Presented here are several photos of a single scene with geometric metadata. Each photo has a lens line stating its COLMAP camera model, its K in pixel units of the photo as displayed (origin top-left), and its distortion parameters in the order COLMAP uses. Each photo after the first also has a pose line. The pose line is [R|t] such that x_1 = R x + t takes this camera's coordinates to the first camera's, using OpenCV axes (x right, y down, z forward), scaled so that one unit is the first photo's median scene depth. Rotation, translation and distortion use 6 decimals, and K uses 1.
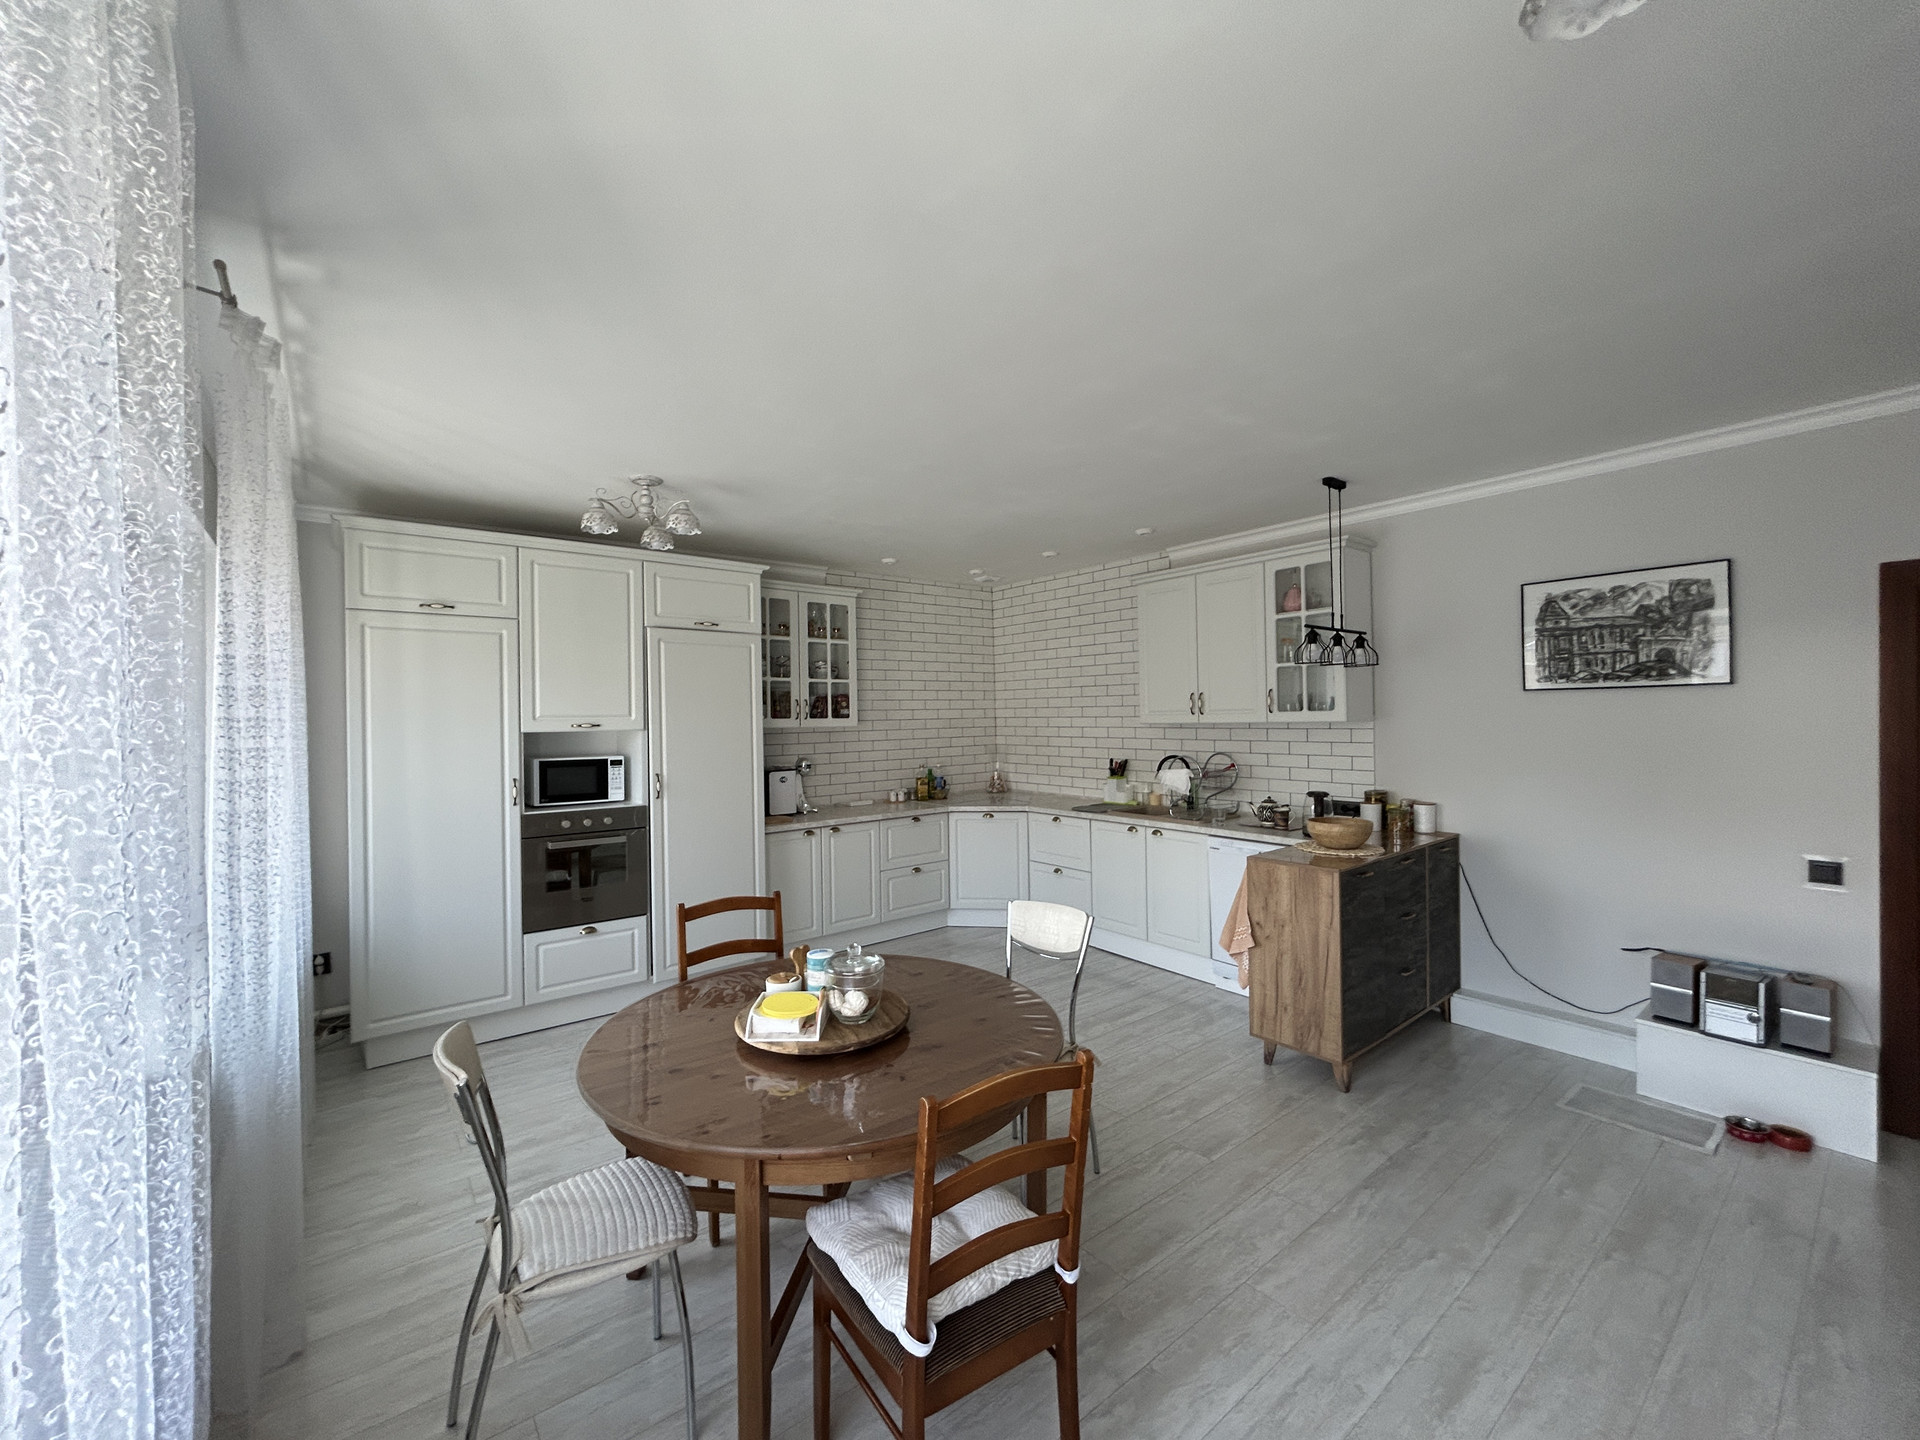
lens RADIAL K [[765.8, 0, 952.5], [0, 765.8, 717.0], [0, 0, 1]] dist [-0.014705, 0.000080]
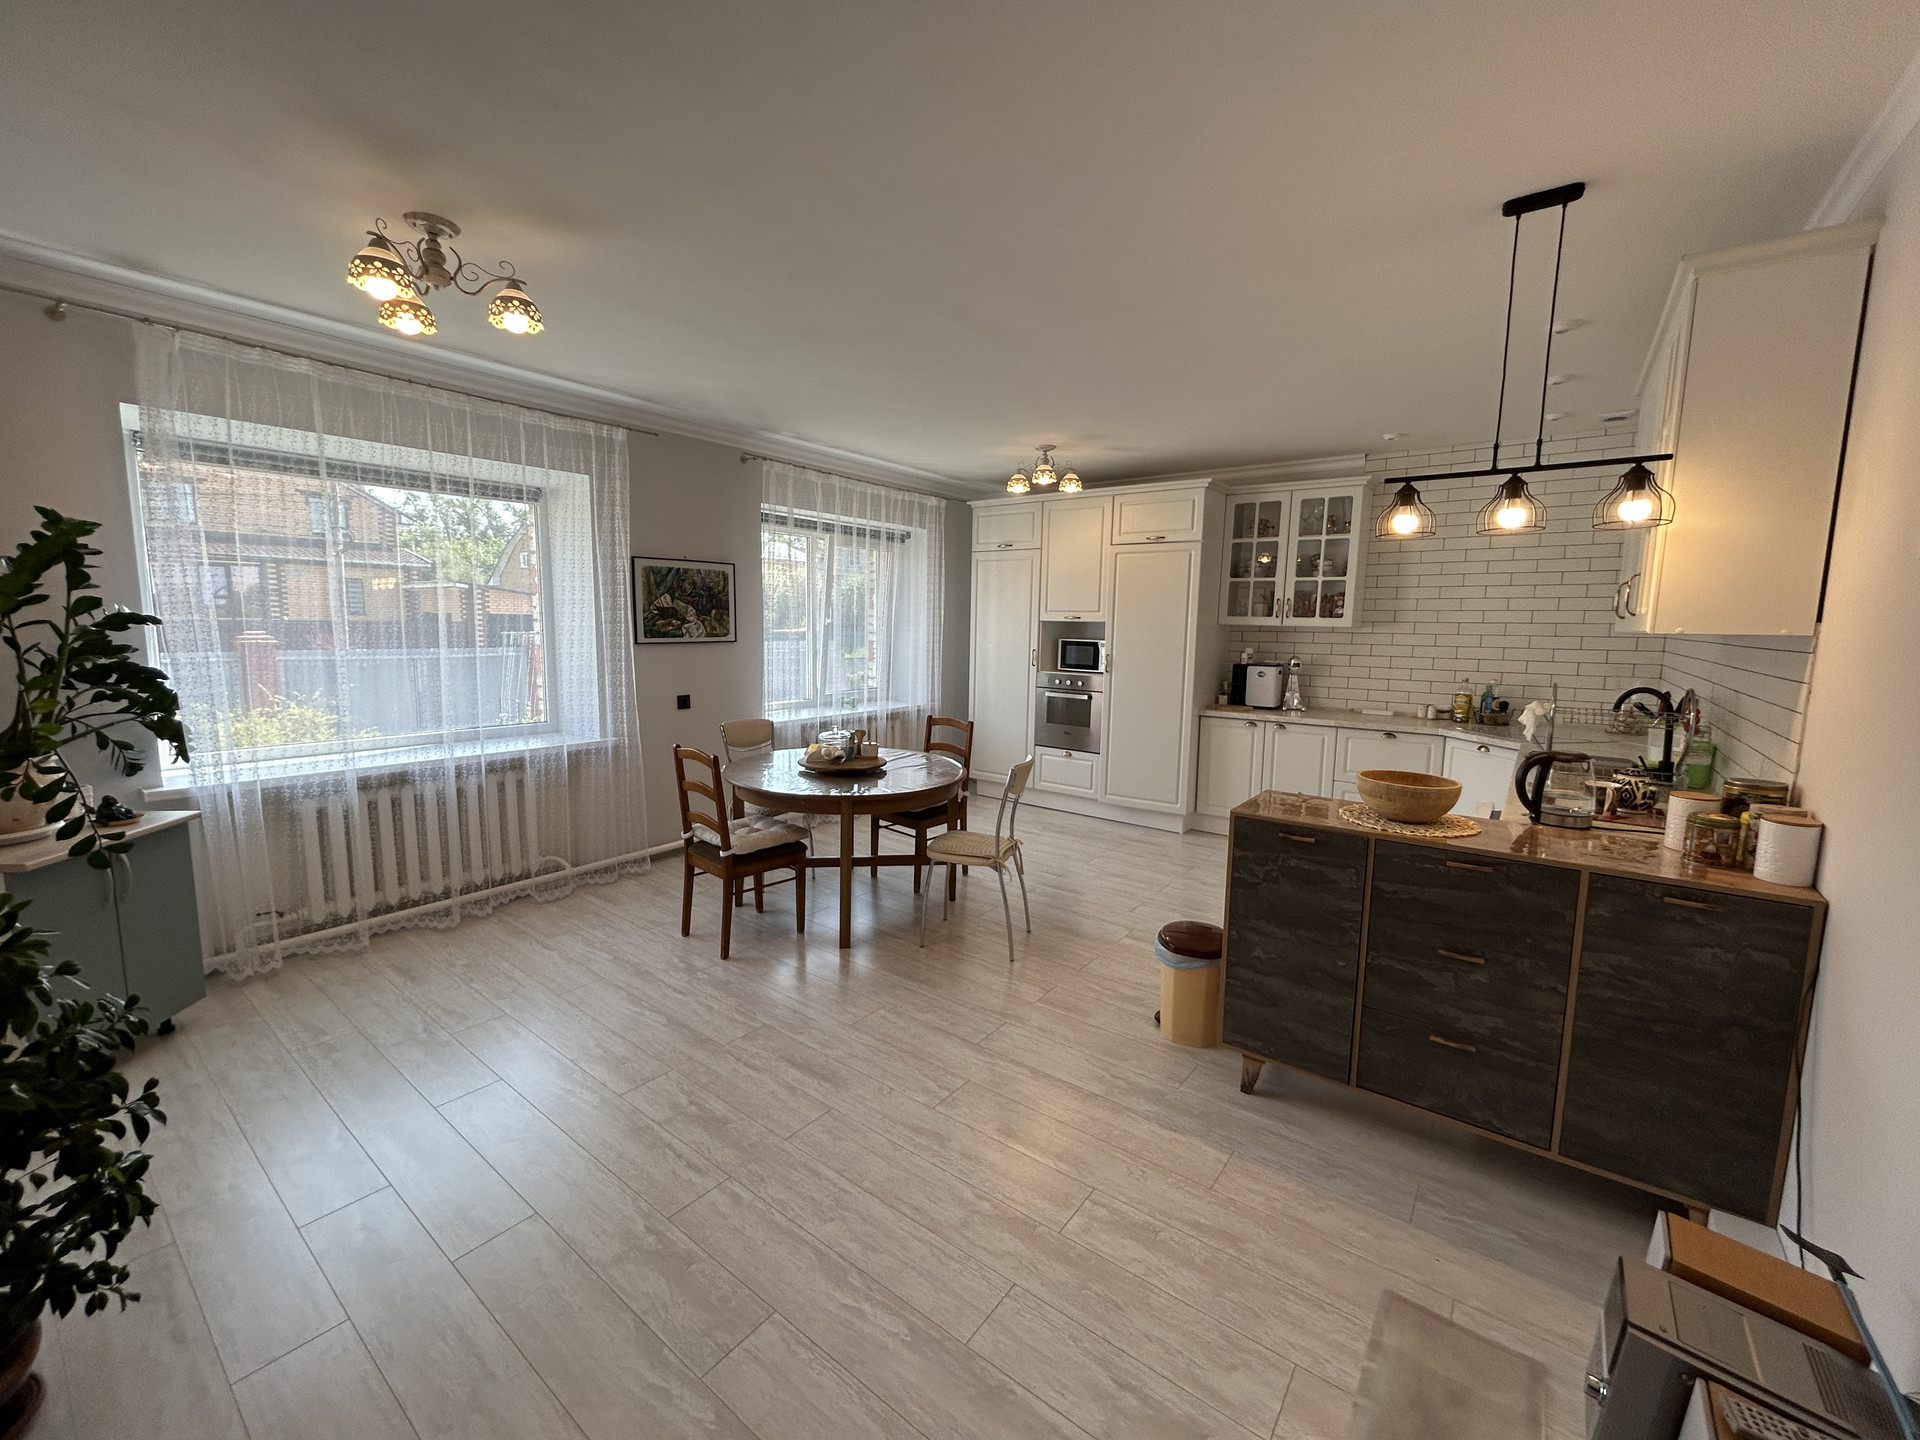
lens RADIAL K [[765.8, 0, 945.8], [0, 765.8, 717.2], [0, 0, 1]] dist [-0.014705, 0.000080]
pose [[0.238324, 0.137866, -0.961350, 0.709383], [-0.017570, 0.990323, 0.137666, 0.001989], [0.971027, -0.015918, 0.238440, 0.312879]]
